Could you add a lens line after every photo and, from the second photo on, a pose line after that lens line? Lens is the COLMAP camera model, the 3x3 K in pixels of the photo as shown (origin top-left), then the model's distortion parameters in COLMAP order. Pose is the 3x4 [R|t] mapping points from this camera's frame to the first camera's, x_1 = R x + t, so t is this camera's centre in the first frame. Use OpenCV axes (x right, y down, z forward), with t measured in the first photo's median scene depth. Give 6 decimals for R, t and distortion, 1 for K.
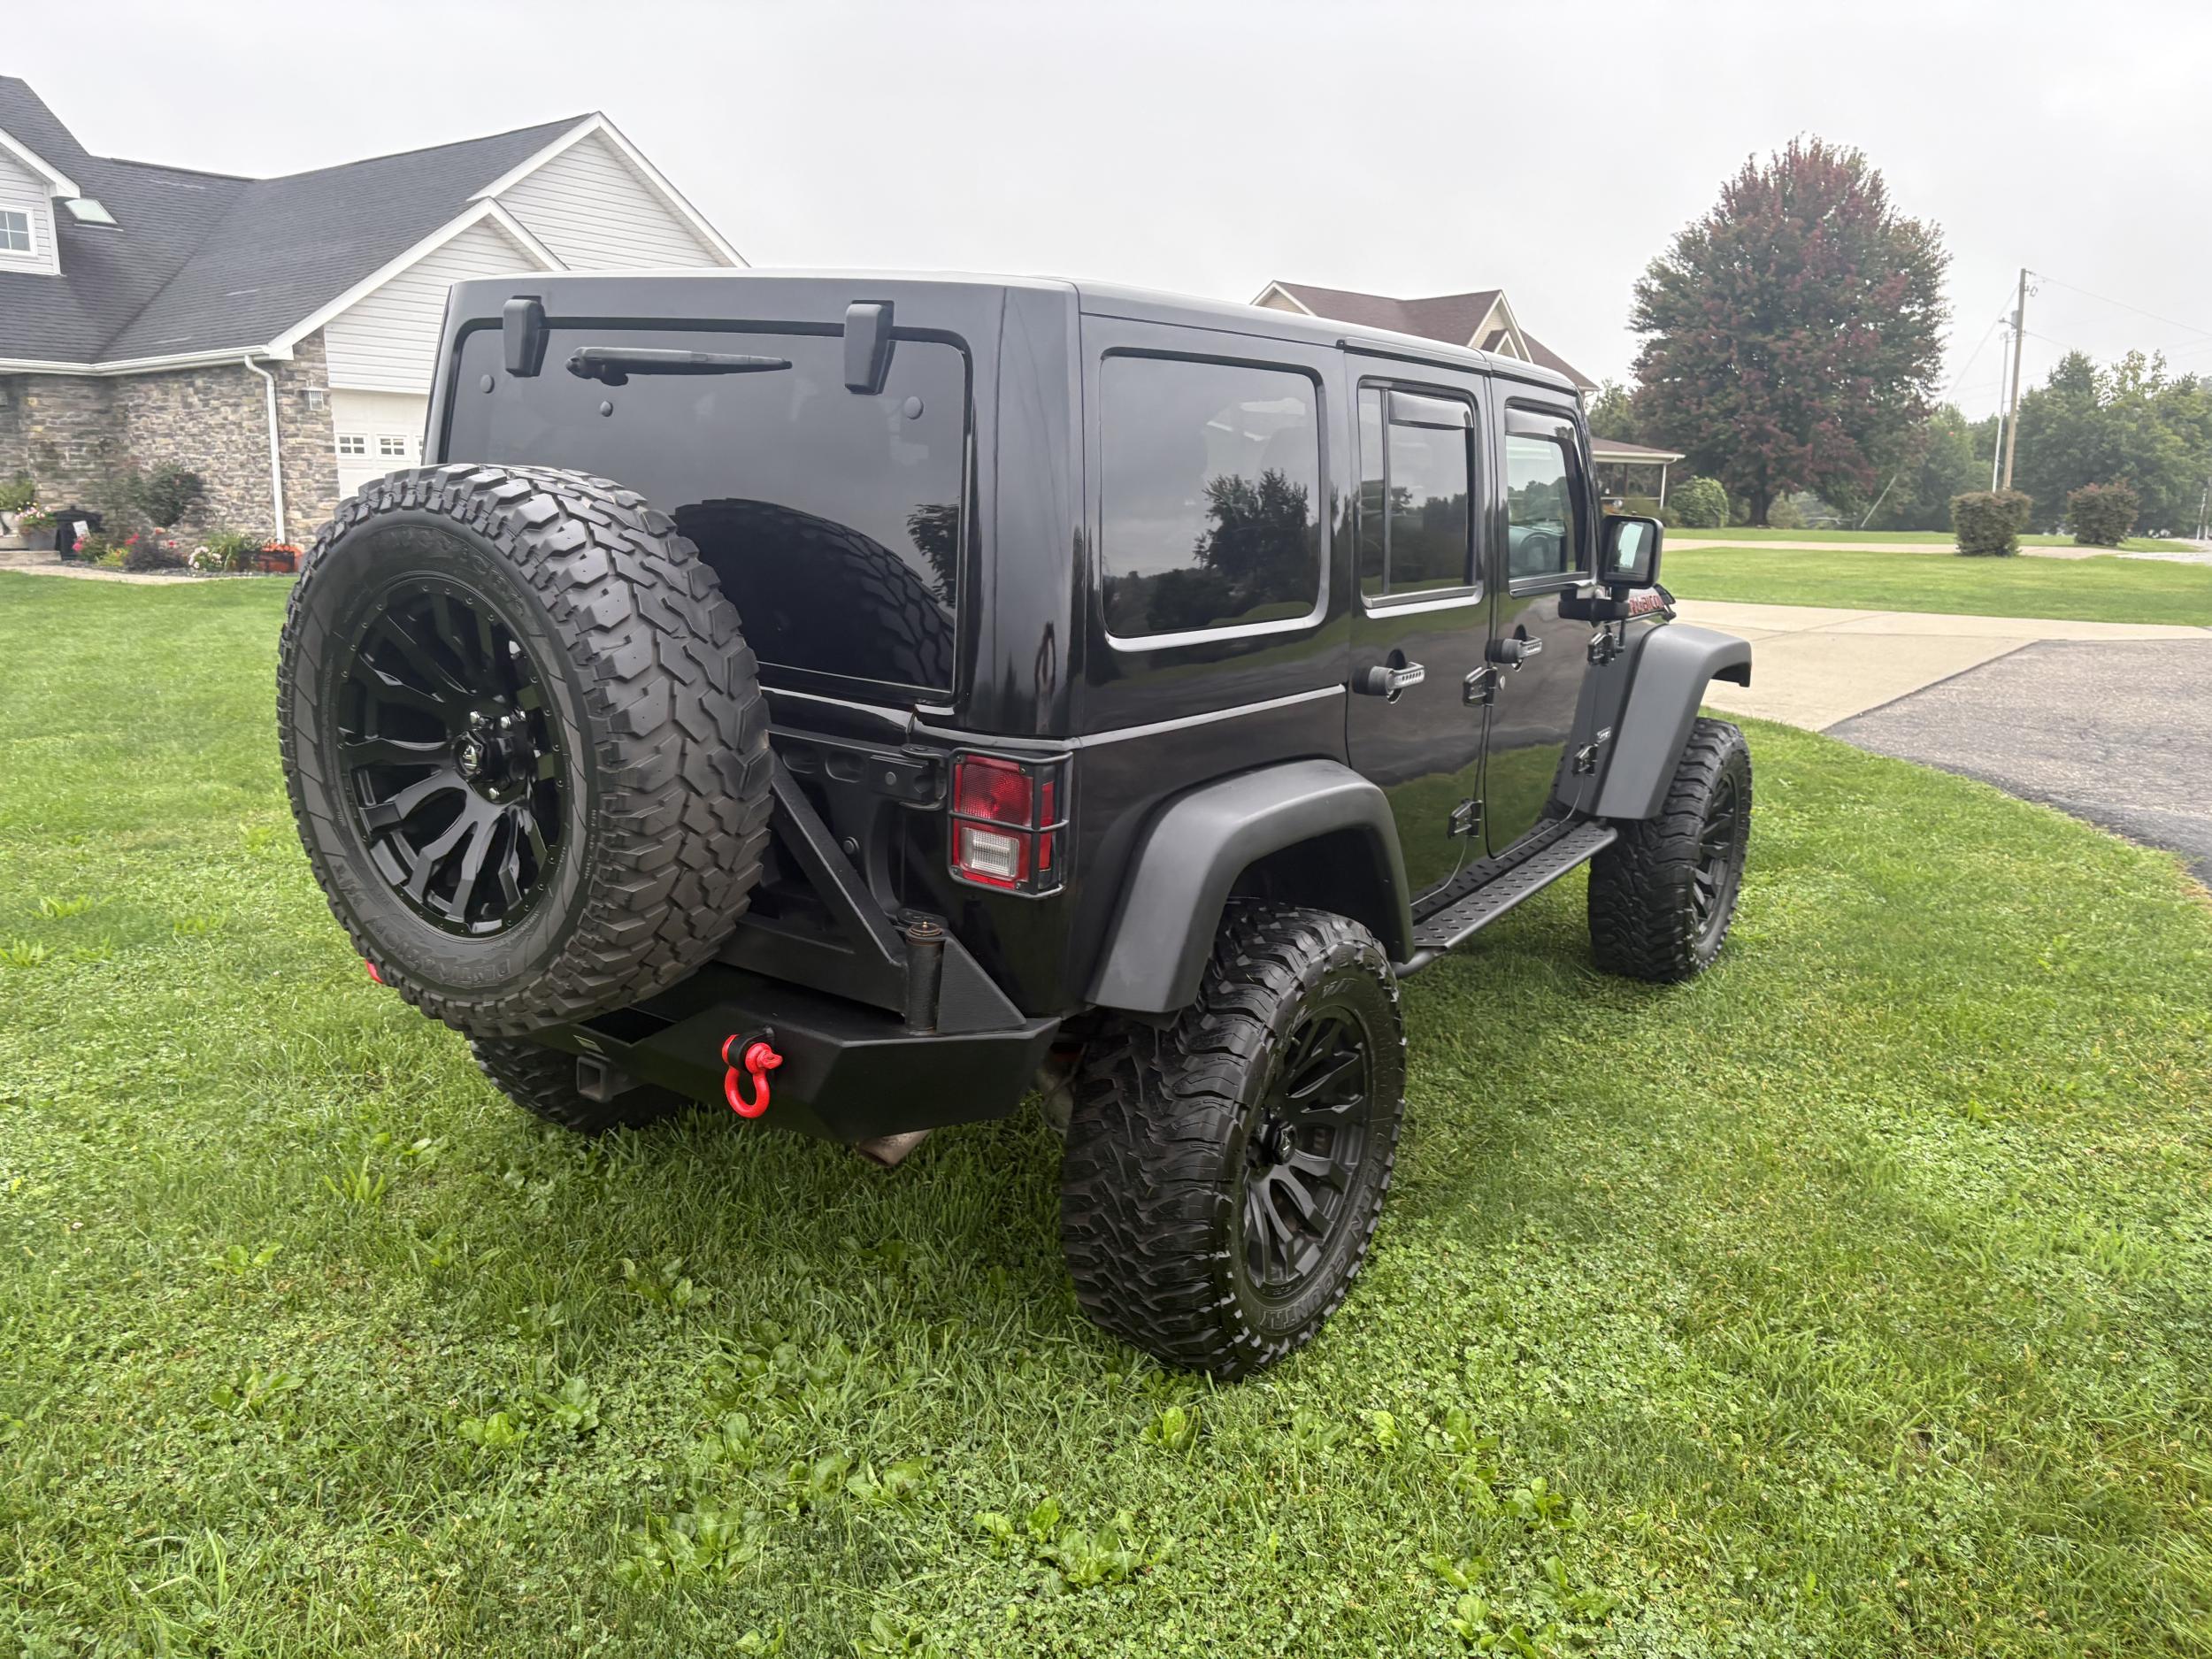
lens RADIAL K [[1697.1, 0, 1084.5], [0, 1697.1, 832.2], [0, 0, 1]] dist [0.092002, -0.098207]
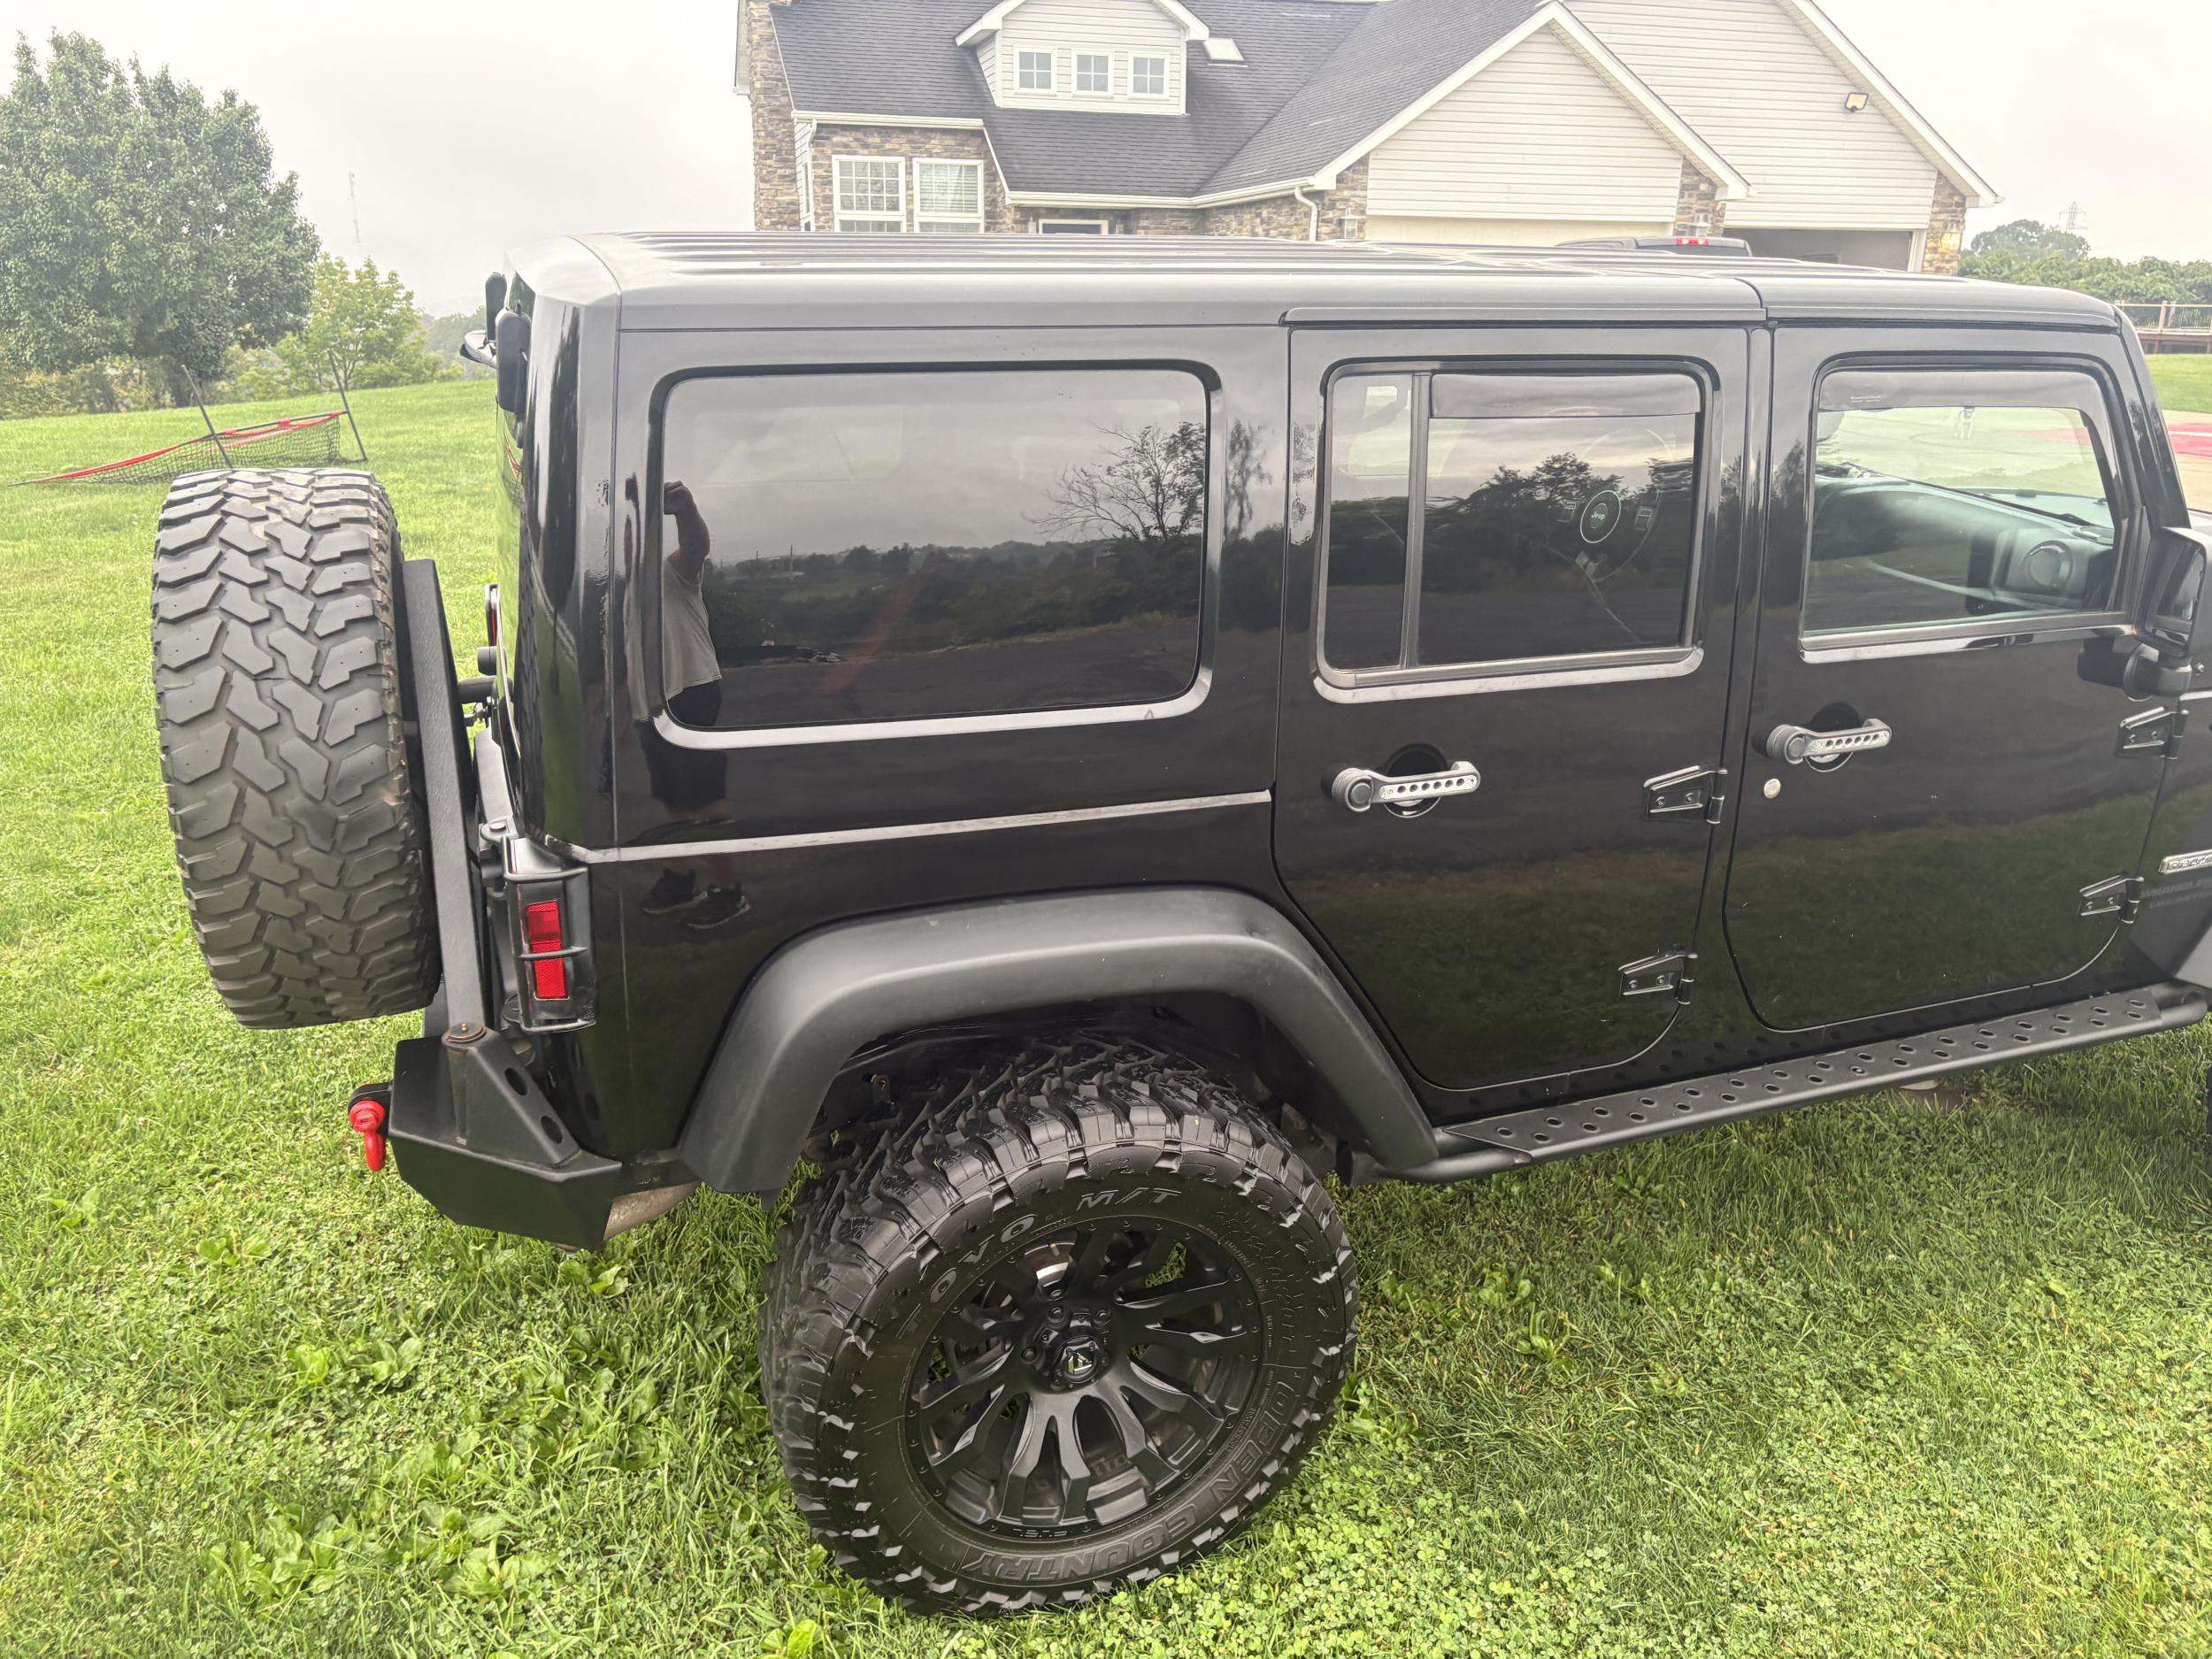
lens RADIAL K [[1719.0, 0, 1106.0], [0, 1719.0, 829.5], [0, 0, 1]] dist [0.007176, 0.004181]
pose [[0.797368, 0.184342, -0.574650, 0.096055], [-0.120837, 0.981691, 0.147247, -0.031433], [0.591272, -0.047971, 0.805044, 0.068453]]
